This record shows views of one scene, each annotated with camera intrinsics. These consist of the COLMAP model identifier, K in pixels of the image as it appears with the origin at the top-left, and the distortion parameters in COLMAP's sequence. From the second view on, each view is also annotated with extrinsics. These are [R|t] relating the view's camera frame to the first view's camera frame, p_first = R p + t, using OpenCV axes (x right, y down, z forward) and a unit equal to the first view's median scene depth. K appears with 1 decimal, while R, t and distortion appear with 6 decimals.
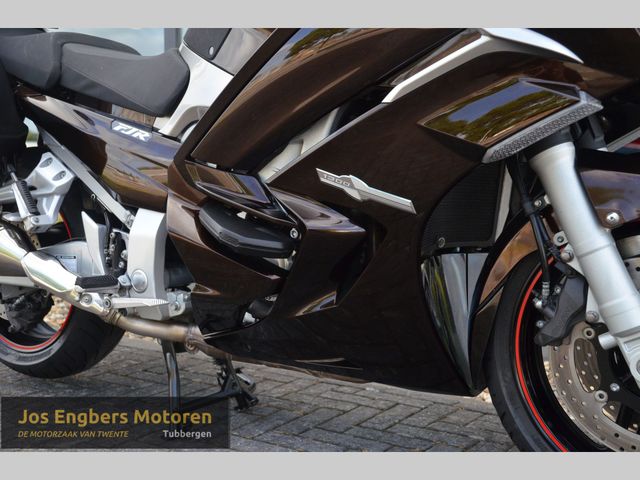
lens RADIAL K [[782.7, 0, 317.9], [0, 782.7, 243.8], [0, 0, 1]] dist [0.079760, 0.000000]
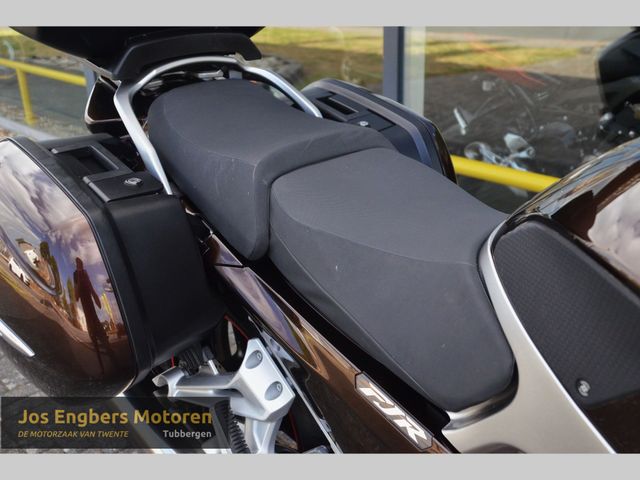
lens RADIAL K [[705.1, 0, 325.9], [0, 705.1, 239.6], [0, 0, 1]] dist [-0.033861, 0.000000]
pose [[0.970468, 0.048152, -0.236374, -0.164594], [0.022621, 0.957392, 0.287905, -0.392260], [0.240165, -0.284750, 0.928029, 0.540511]]
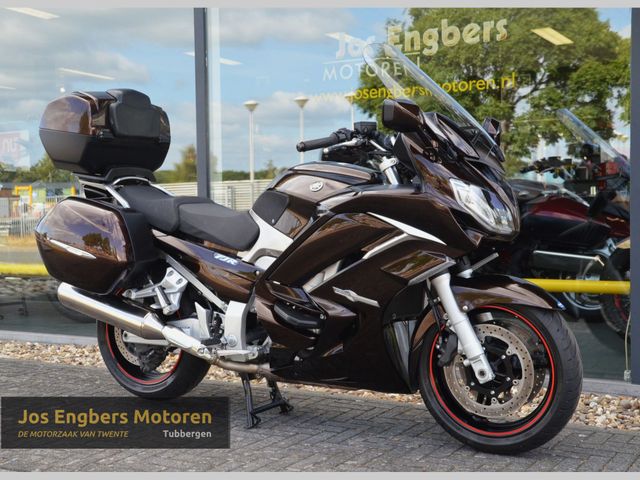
lens RADIAL K [[844.9, 0, 337.4], [0, 844.9, 232.8], [0, 0, 1]] dist [0.050639, 0.000000]
pose [[0.997717, -0.029440, 0.060776, -0.092174], [0.032373, 0.998330, -0.047847, -0.098226], [-0.059266, 0.049706, 0.997004, -0.962137]]
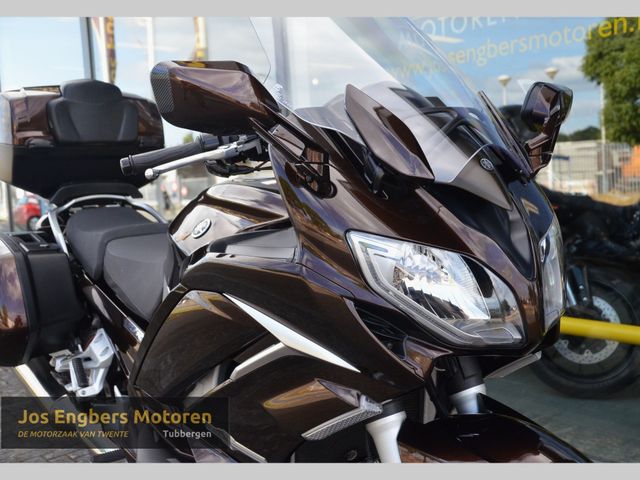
lens RADIAL K [[726.3, 0, 367.3], [0, 726.3, 232.6], [0, 0, 1]] dist [-0.015051, 0.000000]
pose [[0.963411, -0.036819, -0.265488, 0.394728], [0.036866, 0.999309, -0.004810, -0.265685], [0.265481, -0.005153, 0.964102, 0.024052]]
